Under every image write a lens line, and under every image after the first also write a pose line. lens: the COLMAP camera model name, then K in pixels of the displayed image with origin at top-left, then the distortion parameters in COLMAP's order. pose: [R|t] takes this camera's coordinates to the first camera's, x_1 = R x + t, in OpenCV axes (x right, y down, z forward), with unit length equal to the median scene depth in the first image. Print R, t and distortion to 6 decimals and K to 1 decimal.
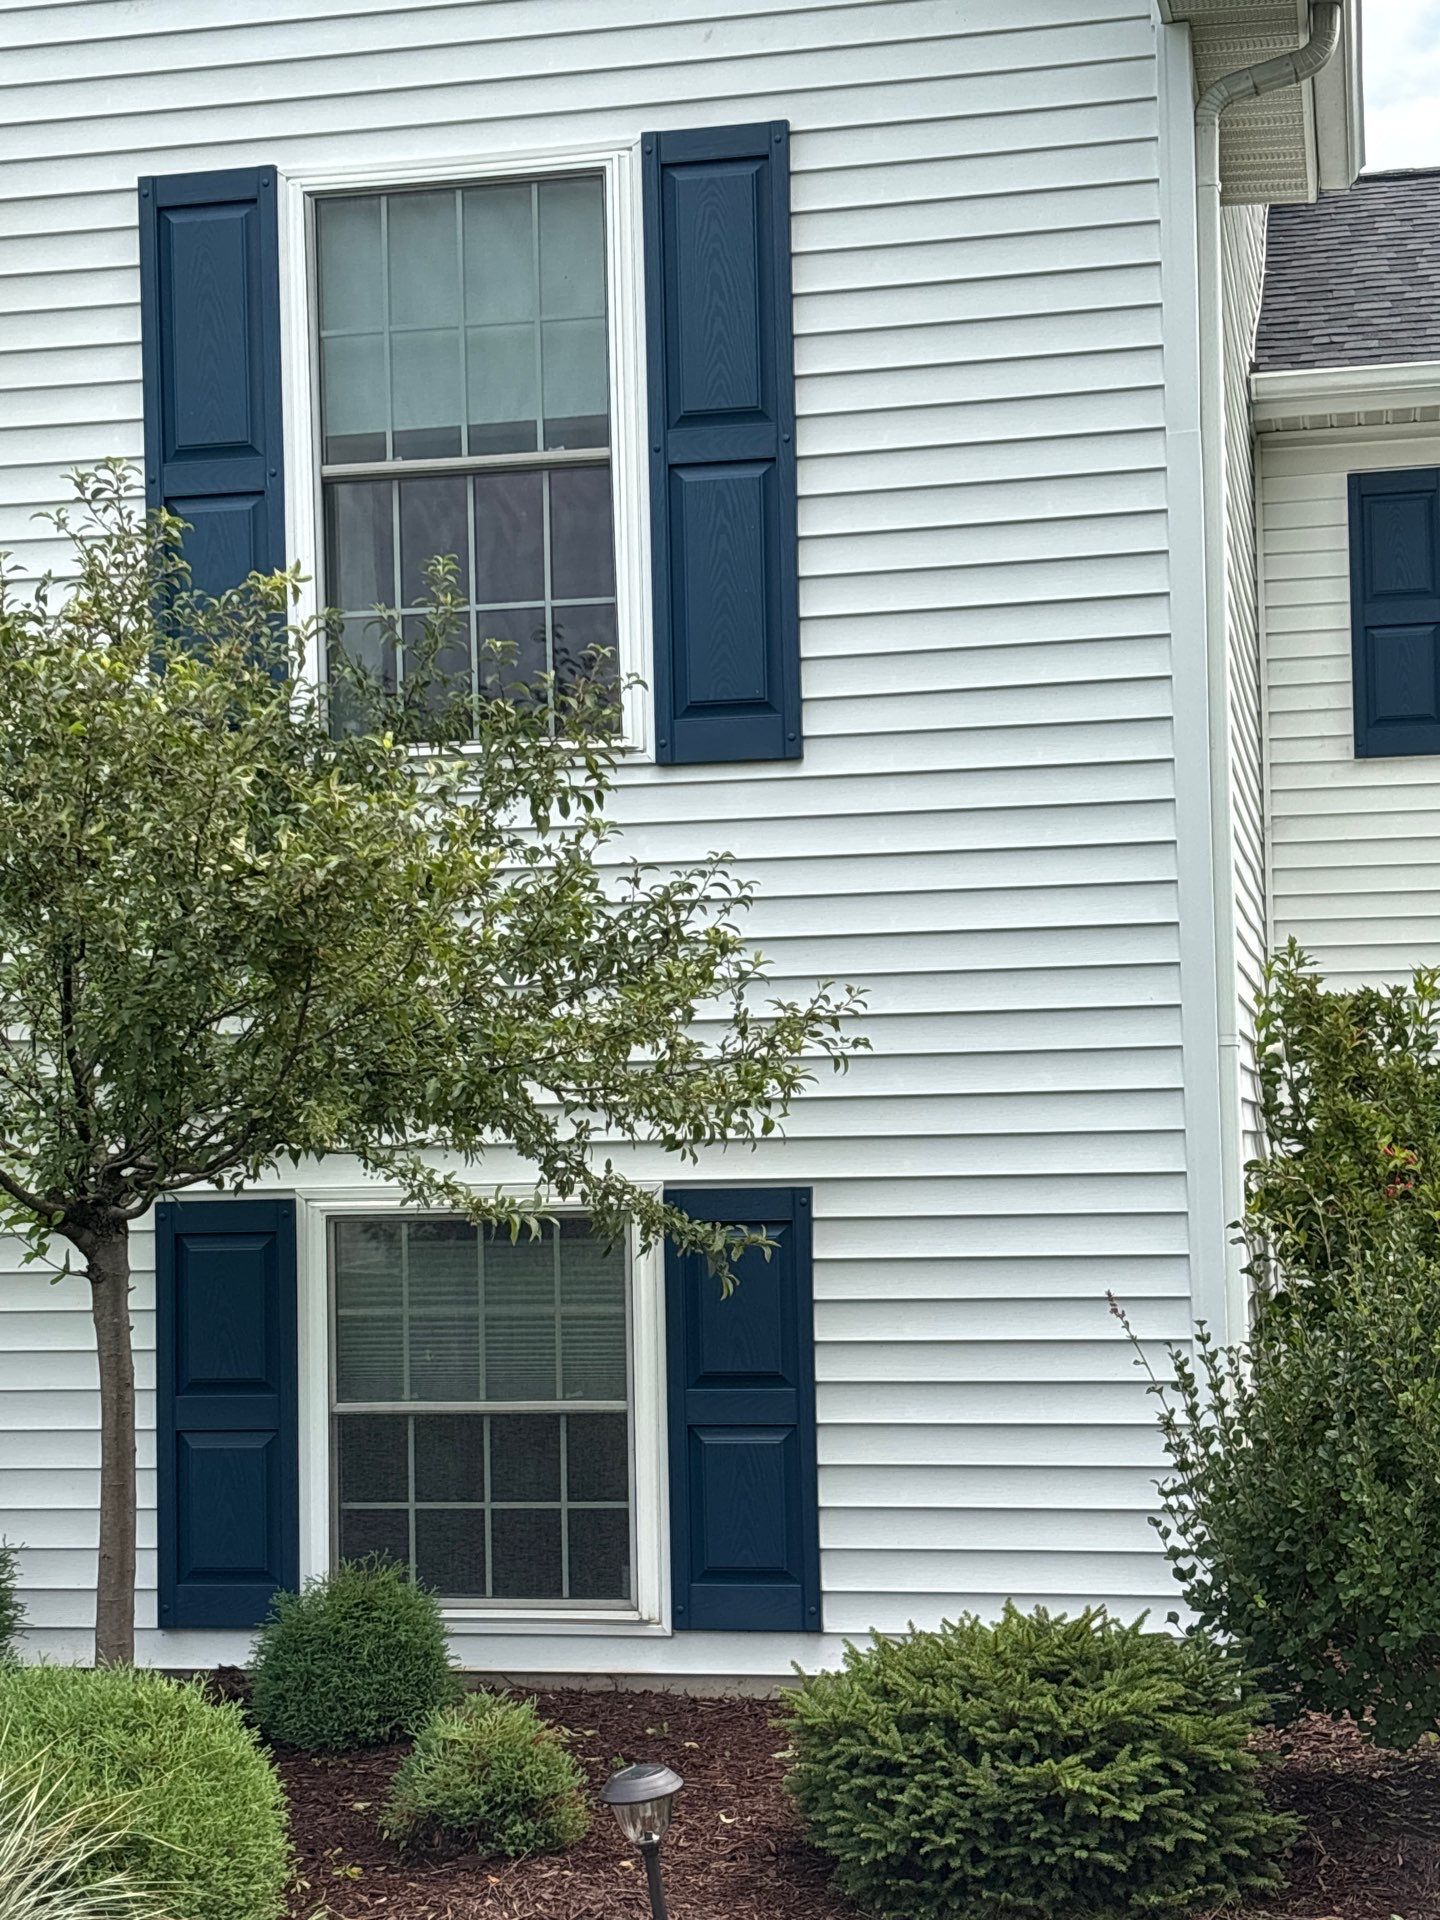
lens RADIAL K [[3207.8, 0, 599.5], [0, 3207.8, 959.2], [0, 0, 1]] dist [0.219776, -1.303467]
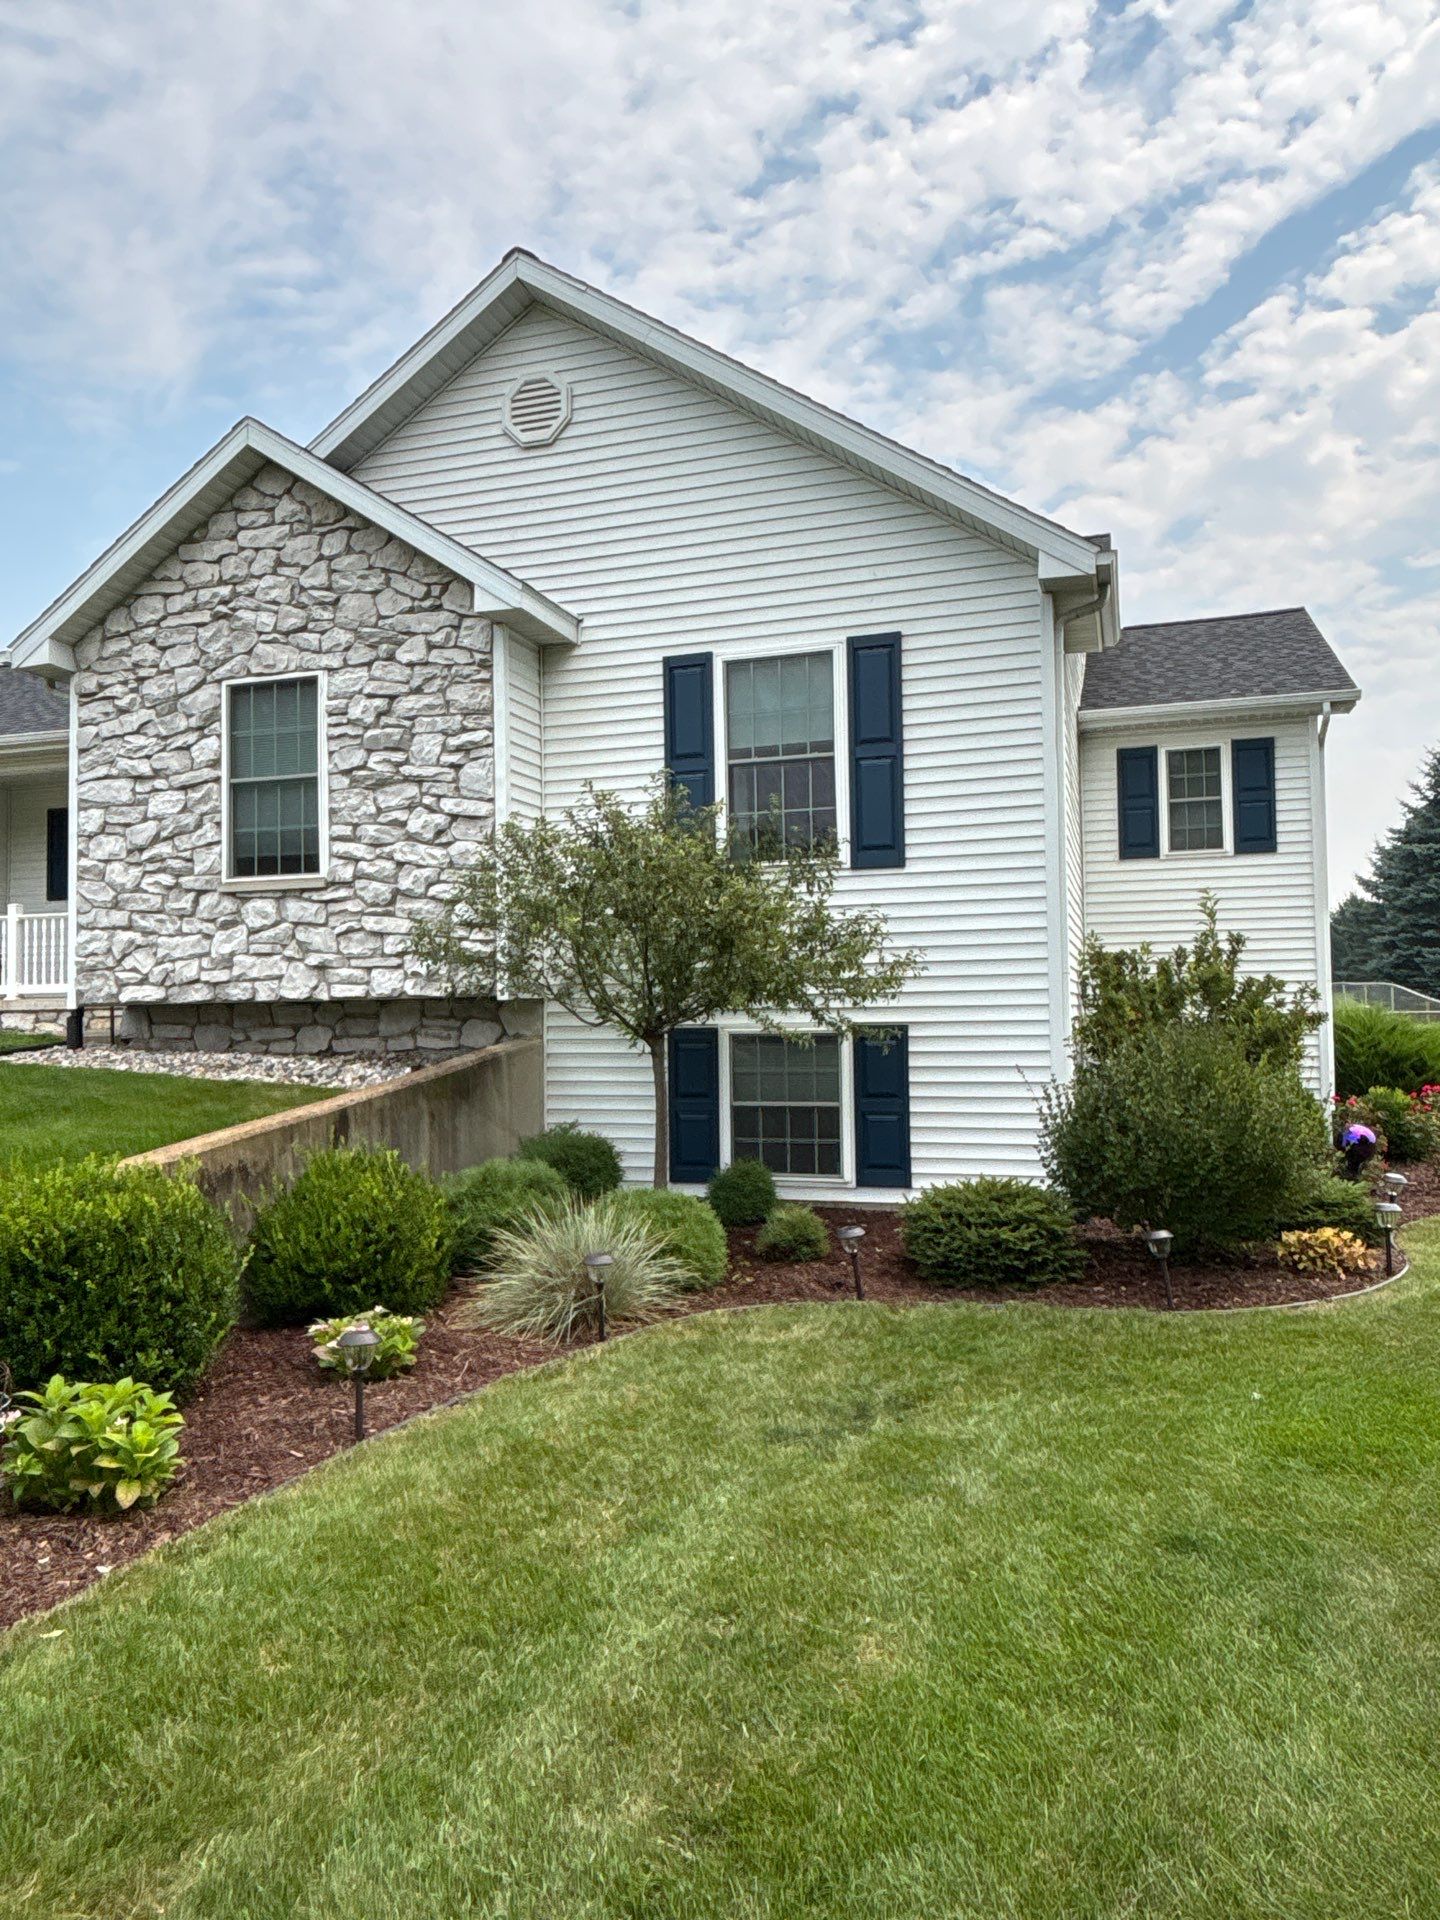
lens RADIAL K [[1292.1, 0, 711.5], [0, 1292.1, 951.5], [0, 0, 1]] dist [0.050287, -0.040742]
pose [[0.996879, 0.002063, -0.078913, -0.013613], [-0.001004, 0.999909, 0.013459, -0.005565], [0.078933, -0.013338, 0.996791, -0.099589]]
